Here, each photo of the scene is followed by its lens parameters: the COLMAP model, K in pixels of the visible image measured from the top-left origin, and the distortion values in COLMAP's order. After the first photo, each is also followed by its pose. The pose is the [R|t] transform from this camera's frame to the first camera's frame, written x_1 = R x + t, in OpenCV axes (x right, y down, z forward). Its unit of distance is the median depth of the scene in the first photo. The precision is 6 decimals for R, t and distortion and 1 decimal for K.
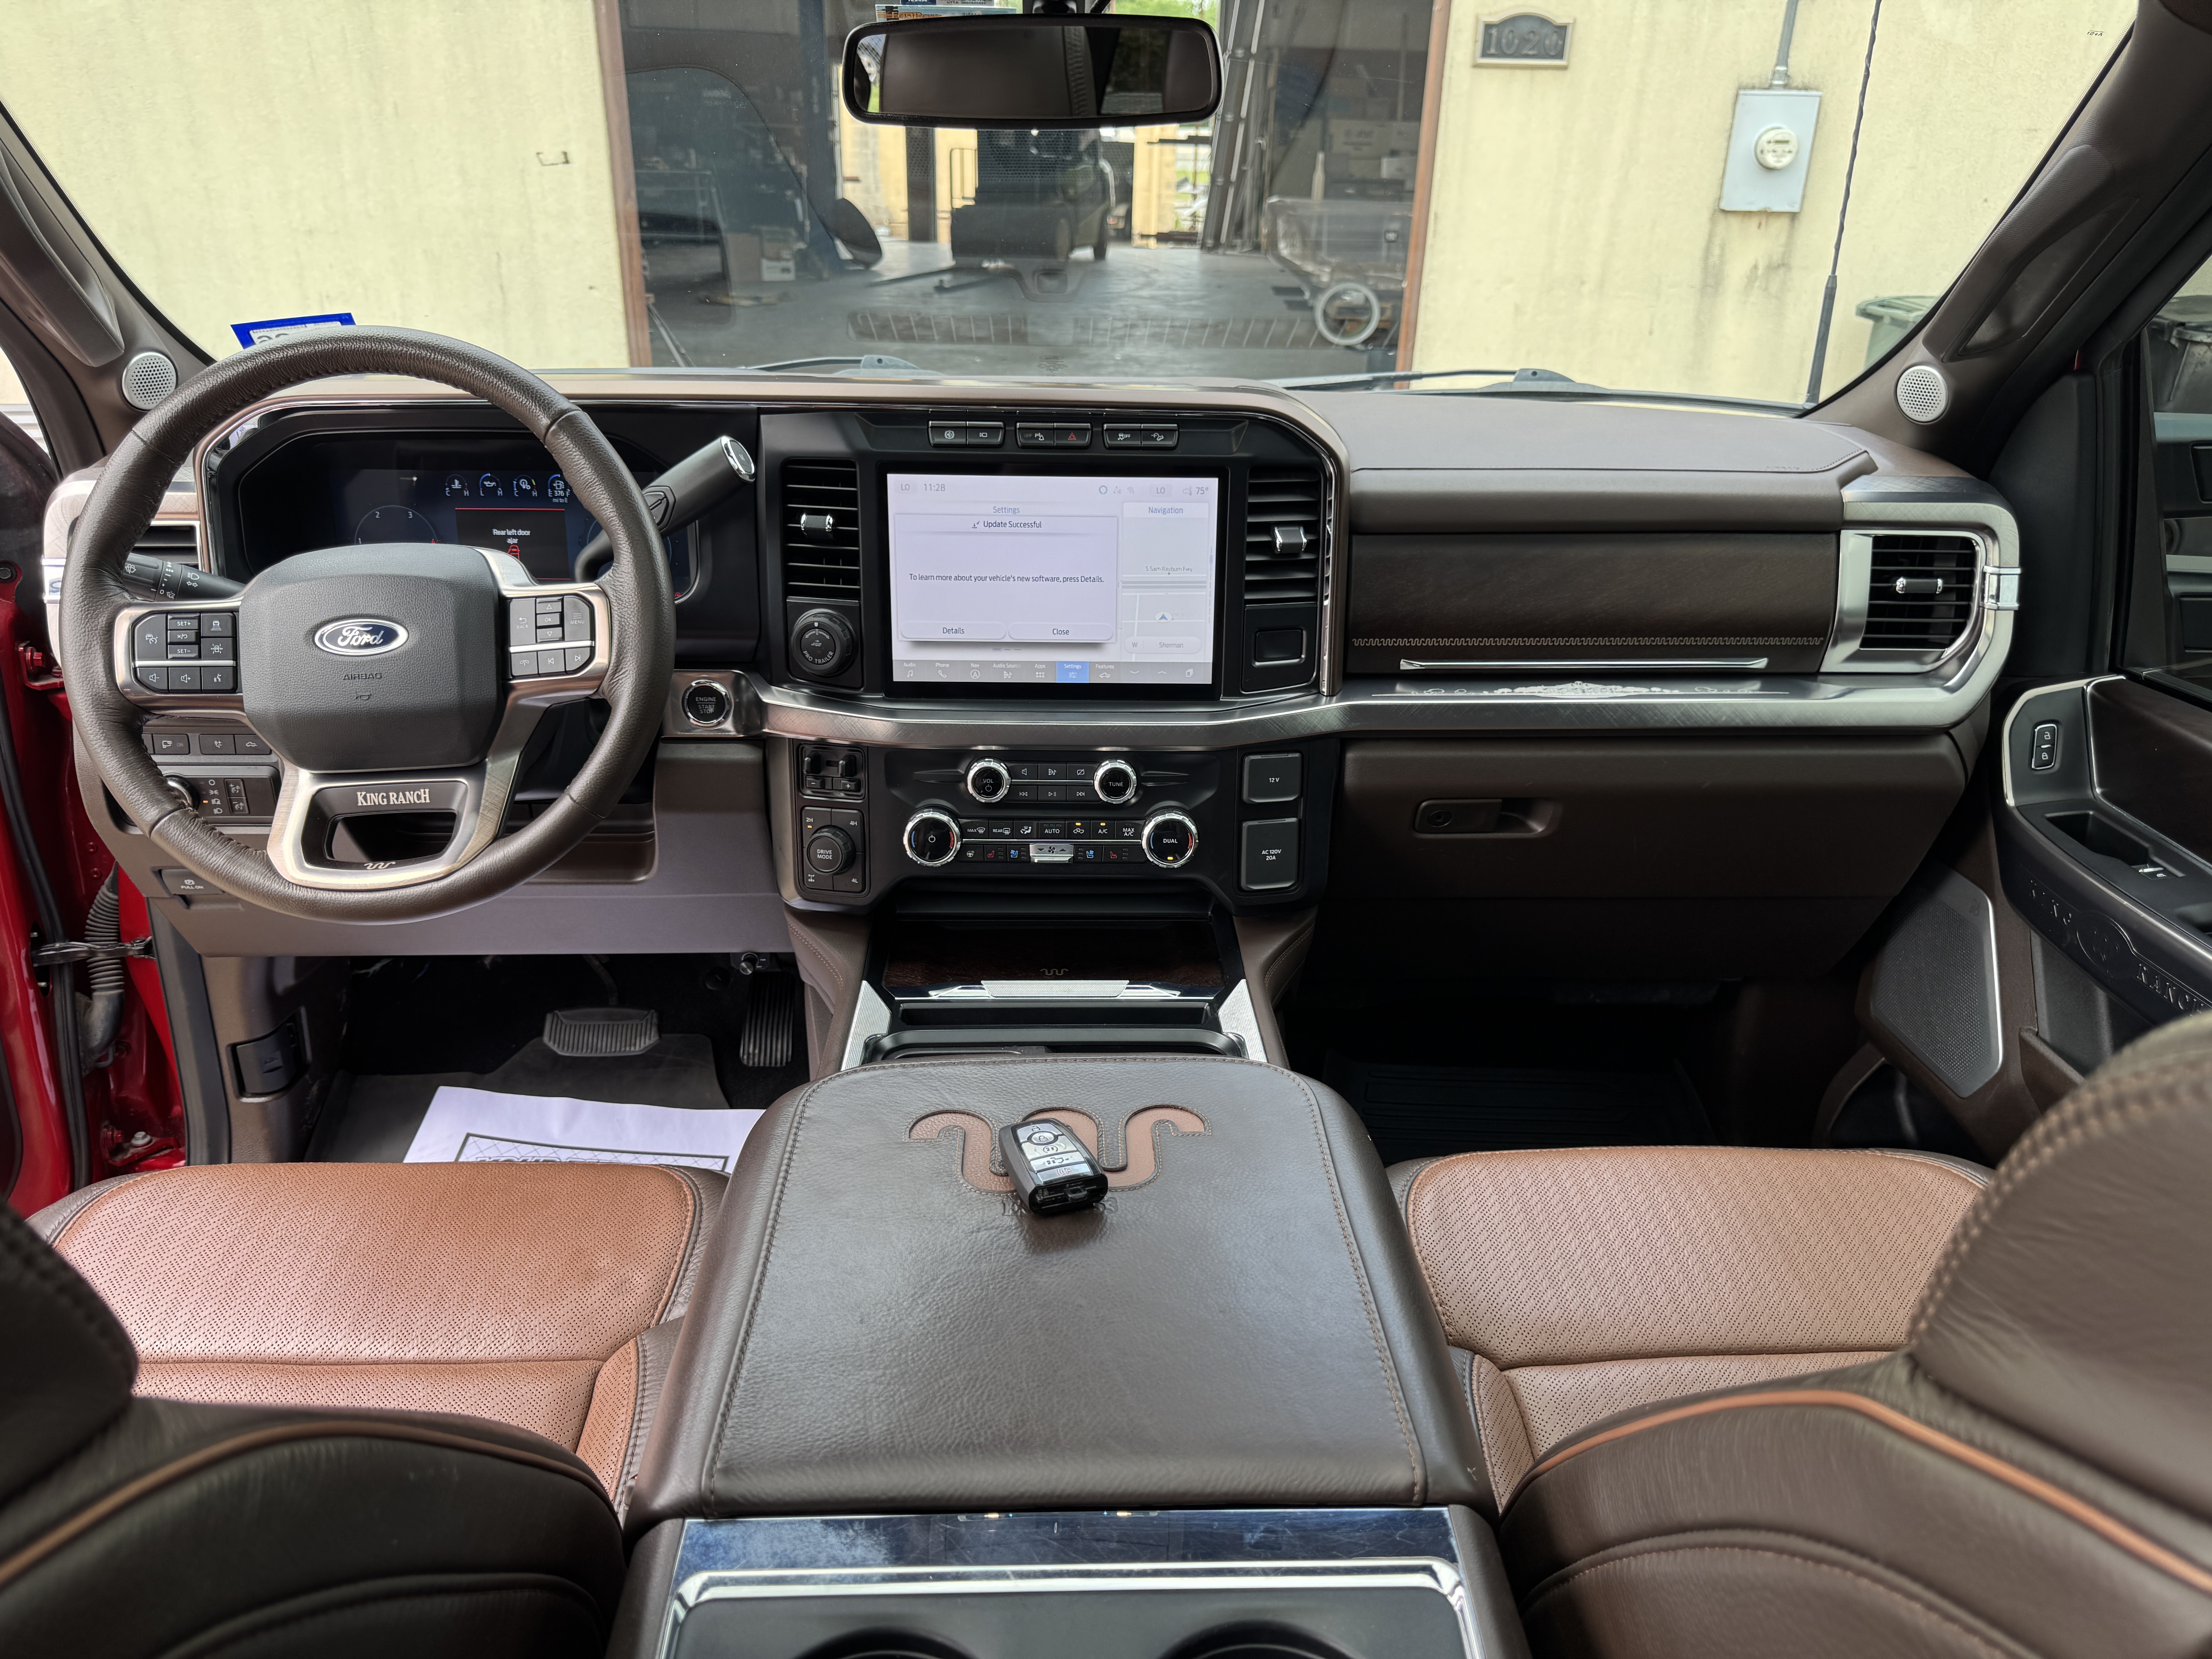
lens RADIAL K [[1577.1, 0, 1107.0], [0, 1577.1, 849.5], [0, 0, 1]] dist [0.049621, -0.067666]
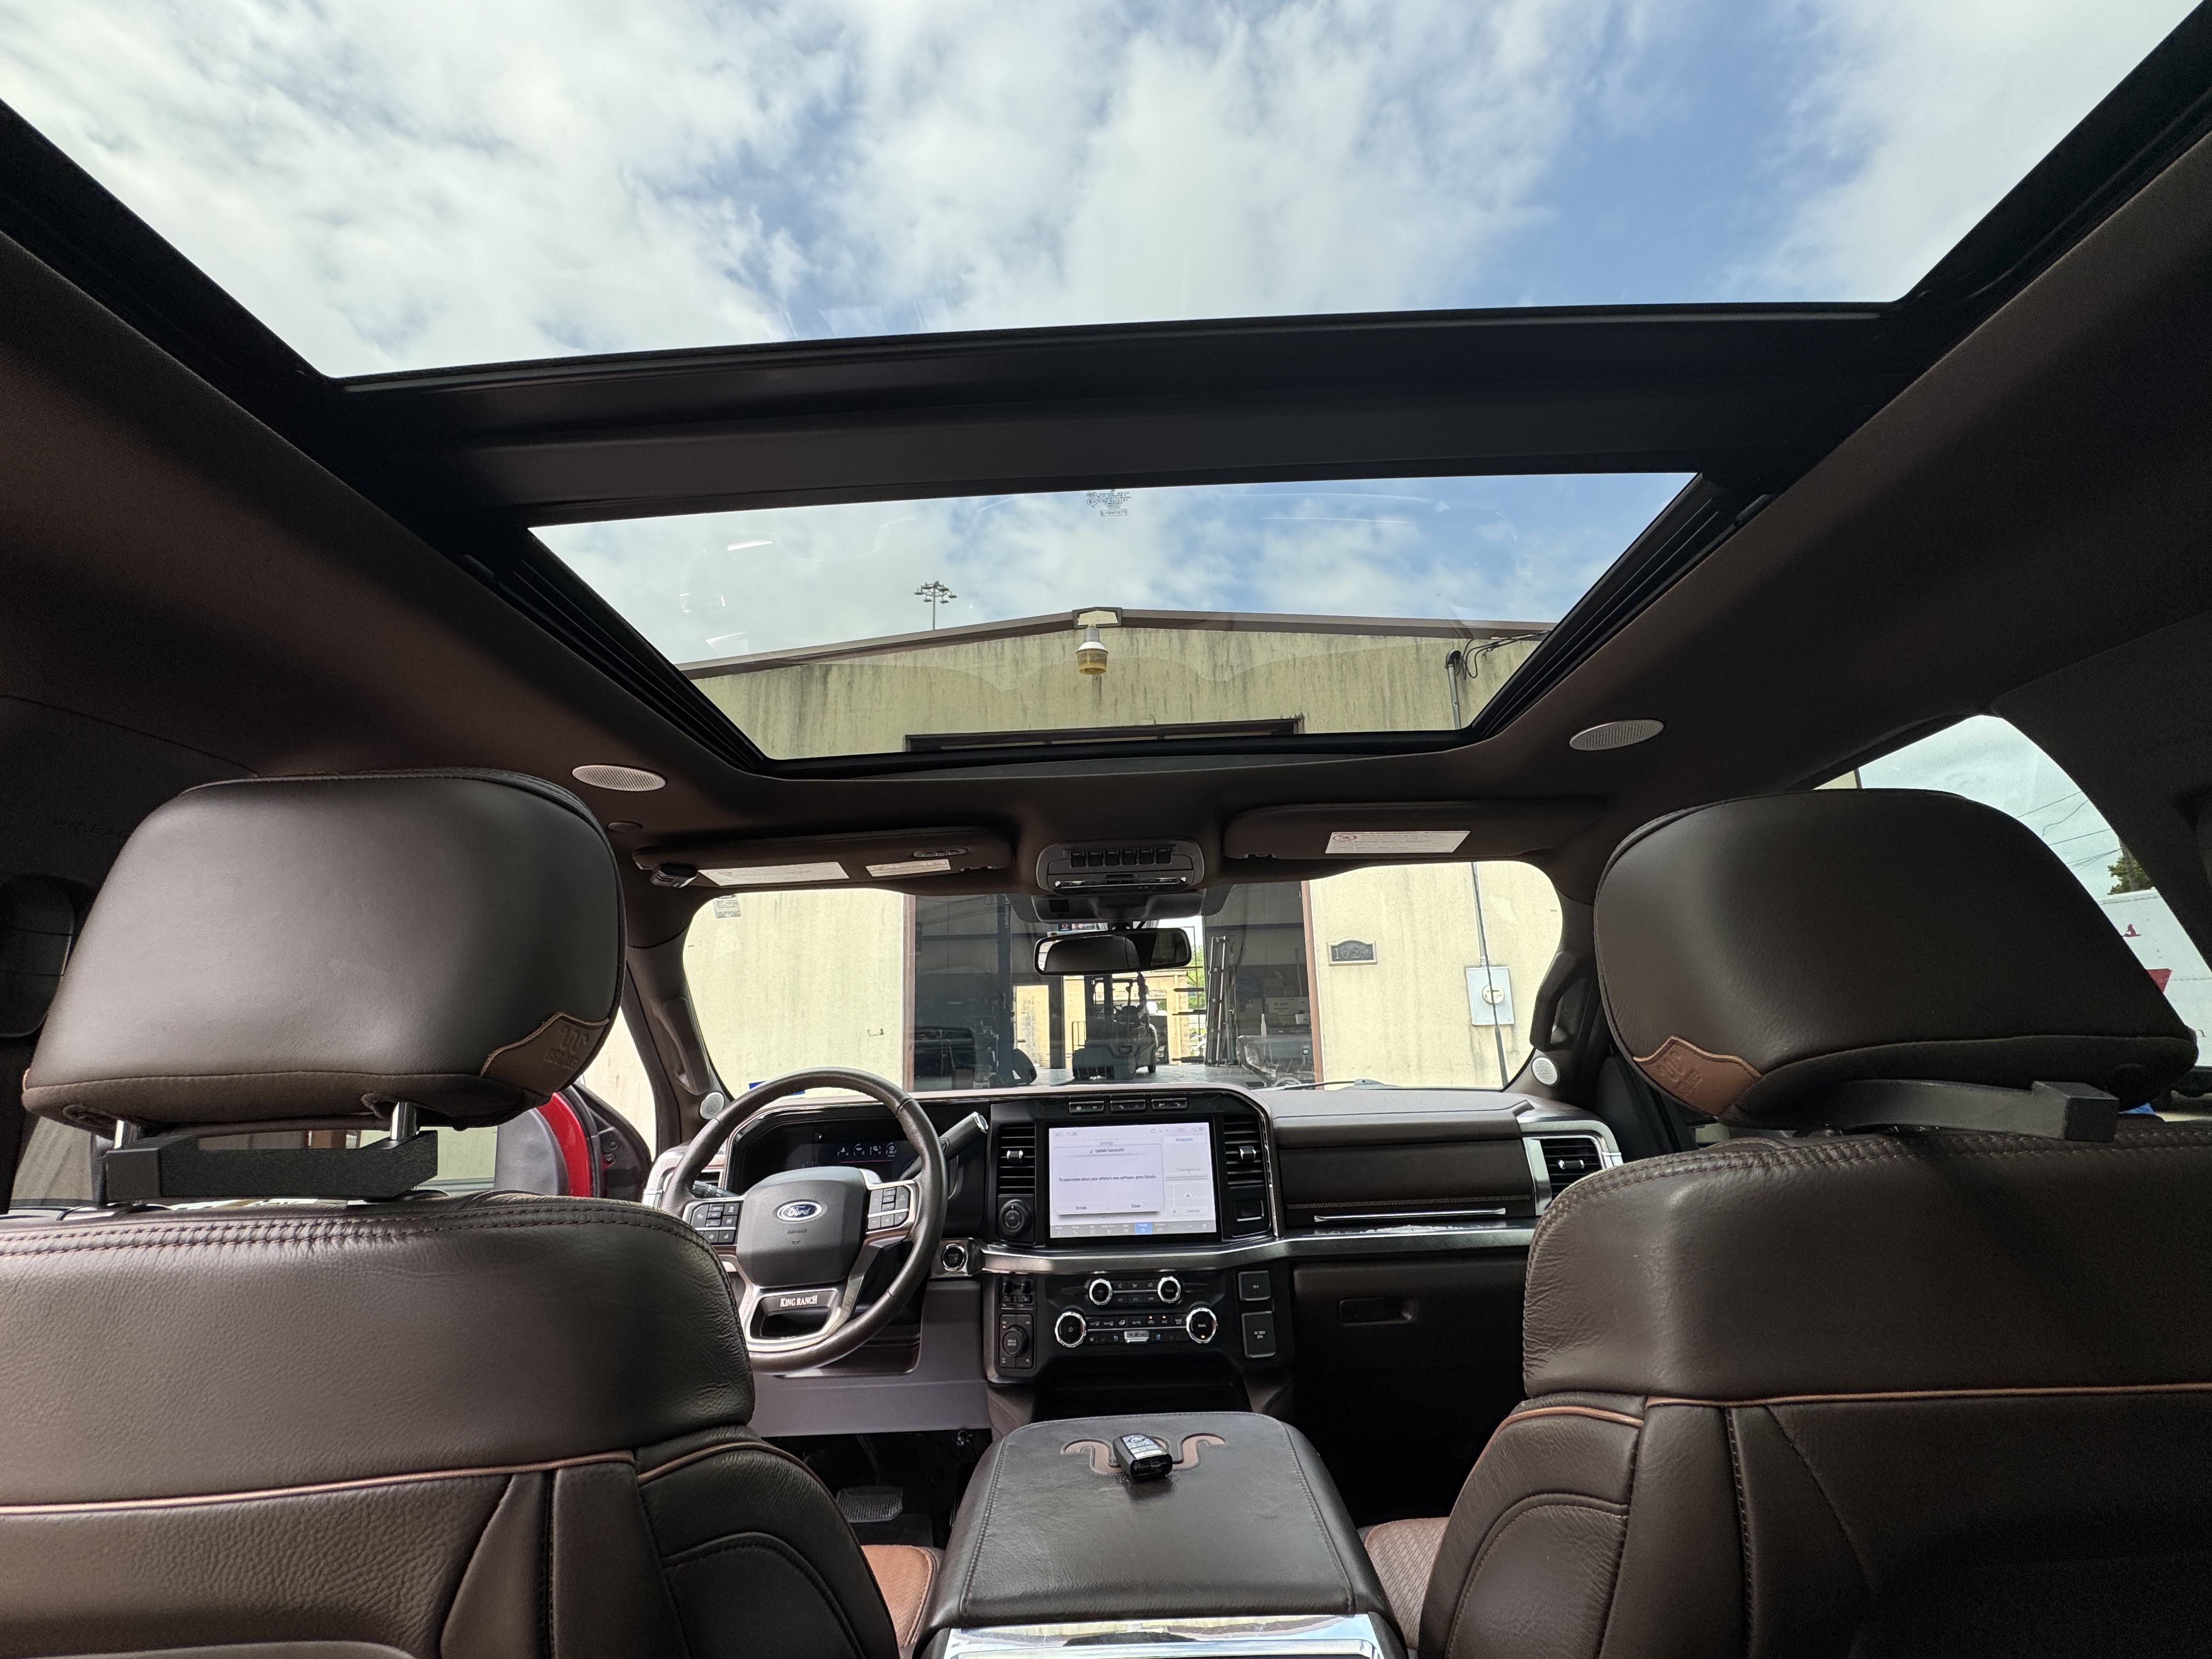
lens RADIAL K [[880.7, 0, 1105.2], [0, 880.7, 829.5], [0, 0, 1]] dist [0.001276, -0.000521]
pose [[0.997227, -0.062524, -0.040359, 0.005843], [0.026762, 0.807348, -0.589468, 0.127628], [0.069440, 0.586753, 0.806783, -0.161240]]
